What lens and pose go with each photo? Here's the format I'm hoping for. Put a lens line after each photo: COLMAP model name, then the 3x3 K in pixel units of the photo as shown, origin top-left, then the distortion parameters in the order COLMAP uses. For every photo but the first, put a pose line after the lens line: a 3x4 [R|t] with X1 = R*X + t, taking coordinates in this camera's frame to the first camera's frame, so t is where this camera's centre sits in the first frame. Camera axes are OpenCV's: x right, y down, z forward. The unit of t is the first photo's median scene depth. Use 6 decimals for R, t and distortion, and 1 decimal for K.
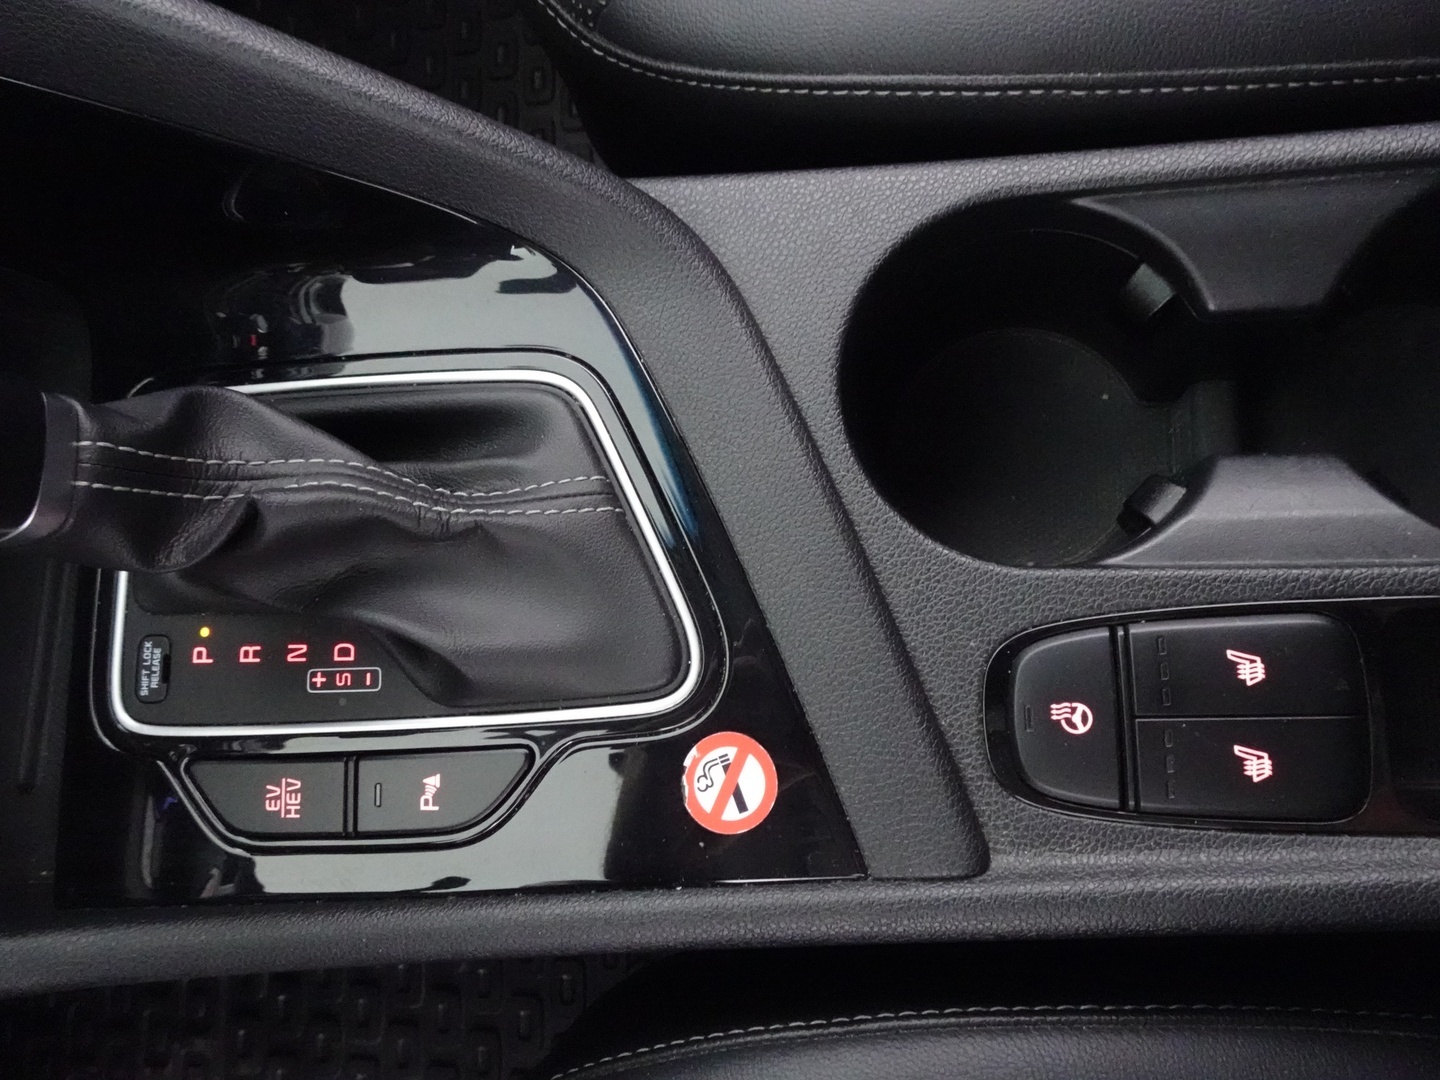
lens RADIAL K [[1034.6, 0, 714.9], [0, 1034.6, 540.8], [0, 0, 1]] dist [0.010684, -0.000863]
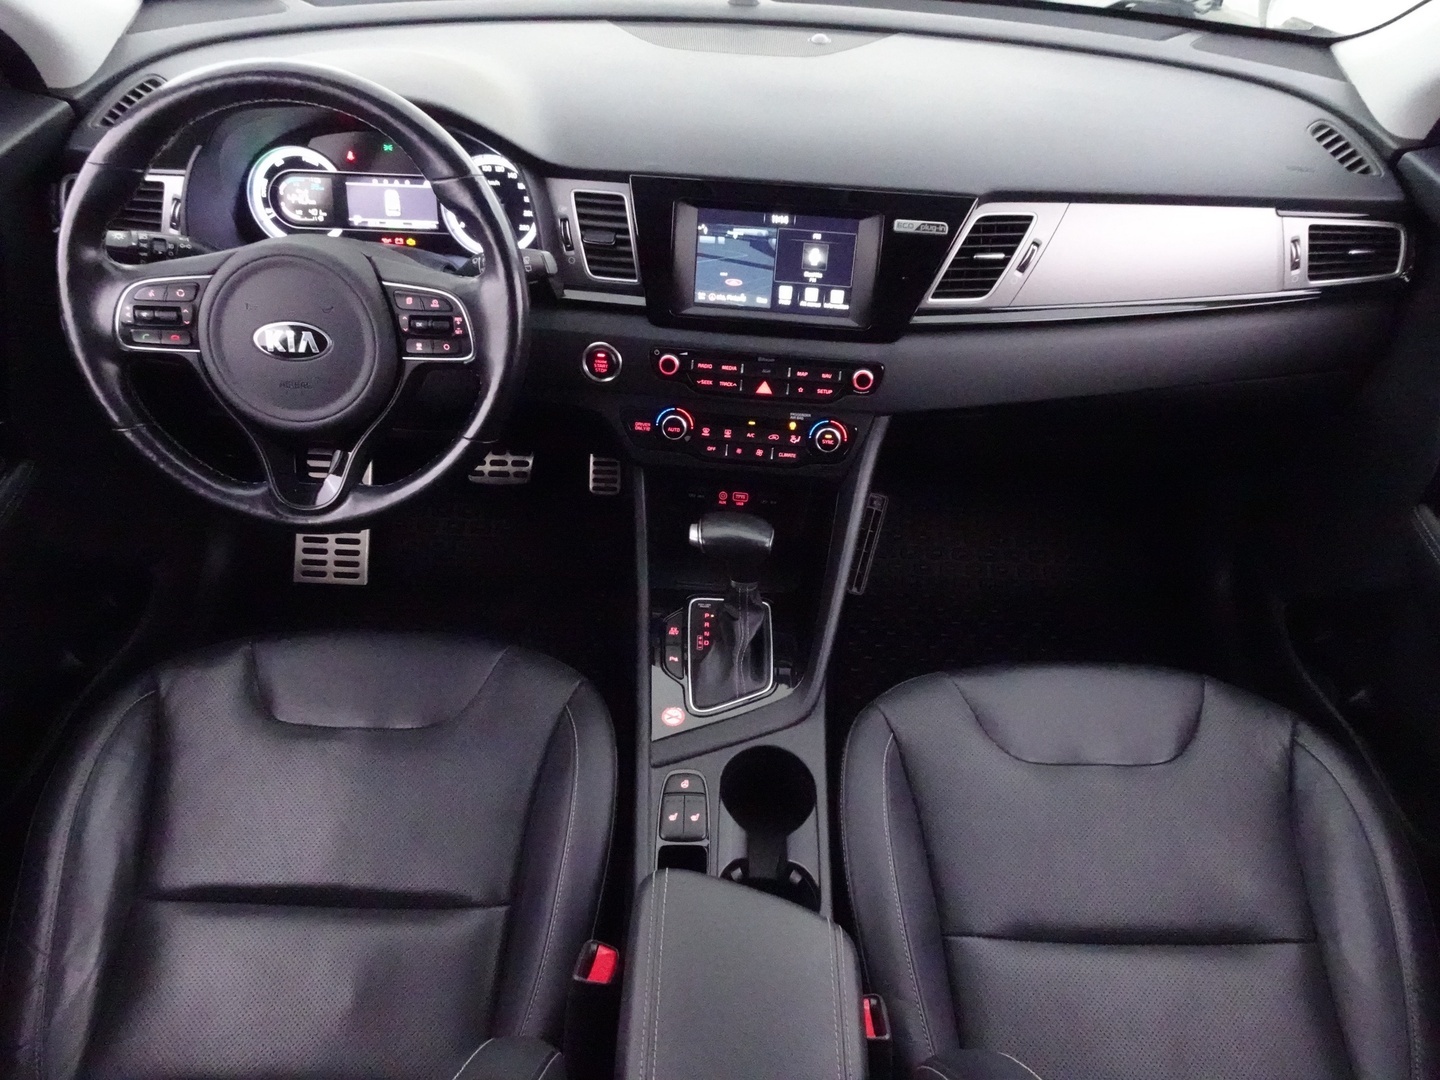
lens RADIAL K [[1034.6, 0, 725.8], [0, 1034.6, 537.4], [0, 0, 1]] dist [0.010684, -0.000863]
pose [[-0.024377, 0.810394, -0.585378, 1.861872], [-0.994944, 0.037399, 0.093207, -0.402661], [0.097427, 0.584690, 0.805385, -2.798948]]
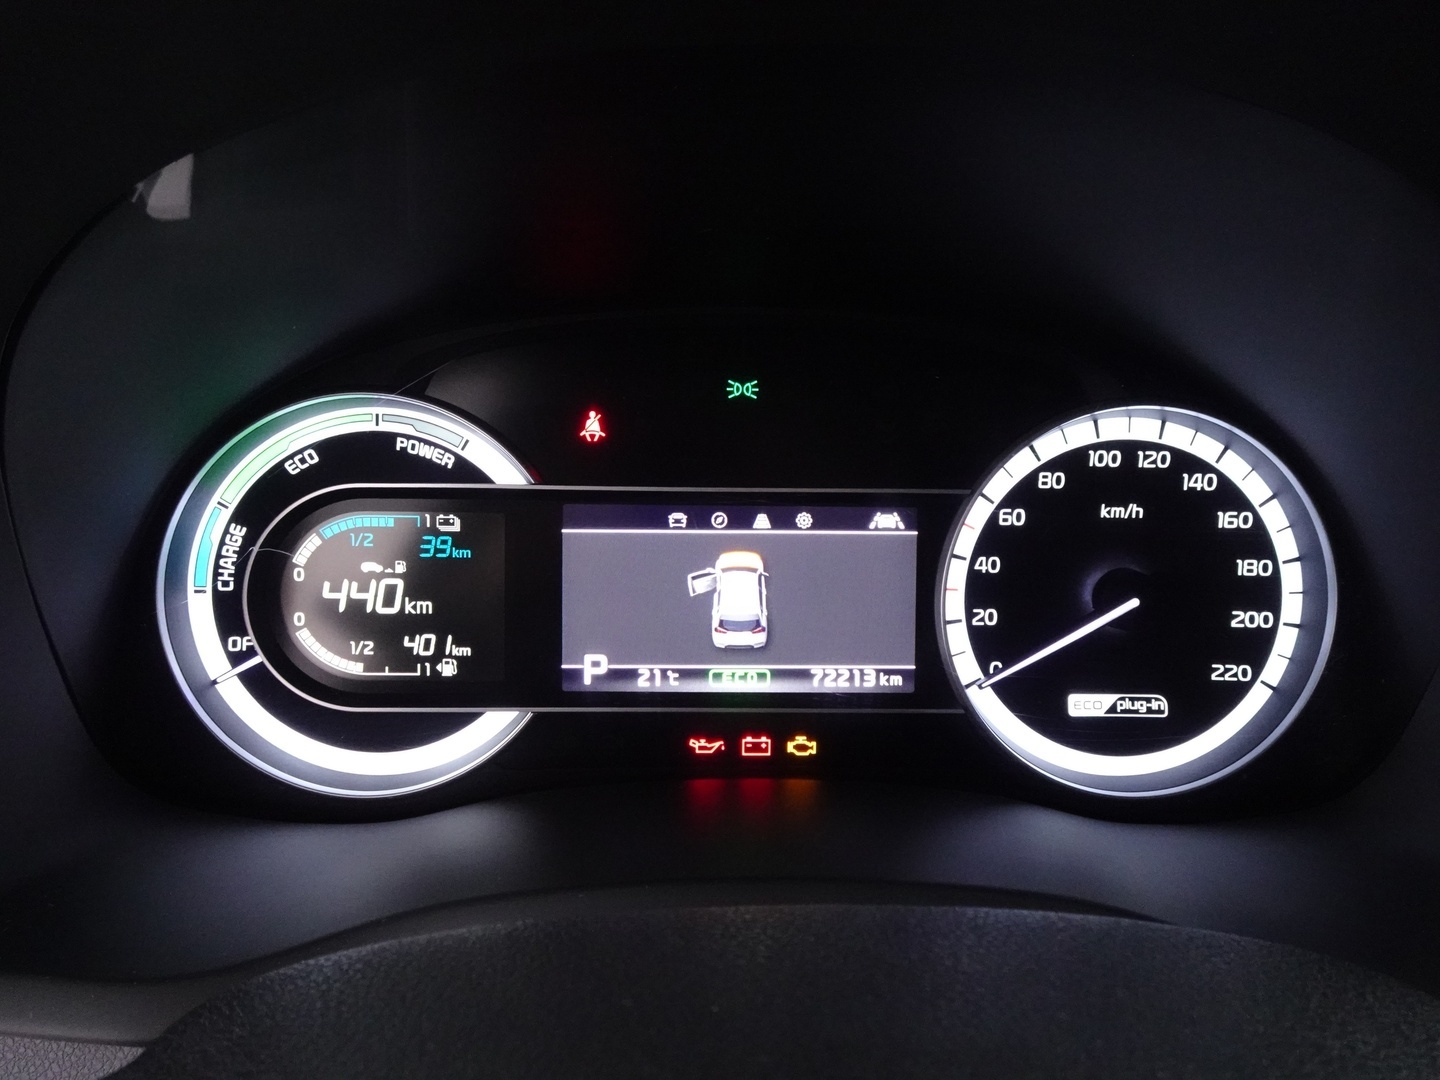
lens RADIAL K [[1034.6, 0, 696.0], [0, 1034.6, 470.2], [0, 0, 1]] dist [0.010684, -0.000863]
pose [[0.006132, 0.607840, -0.794036, -1.157702], [-0.994456, 0.087066, 0.058970, 1.400436], [0.104977, 0.789272, 0.605003, -0.929216]]
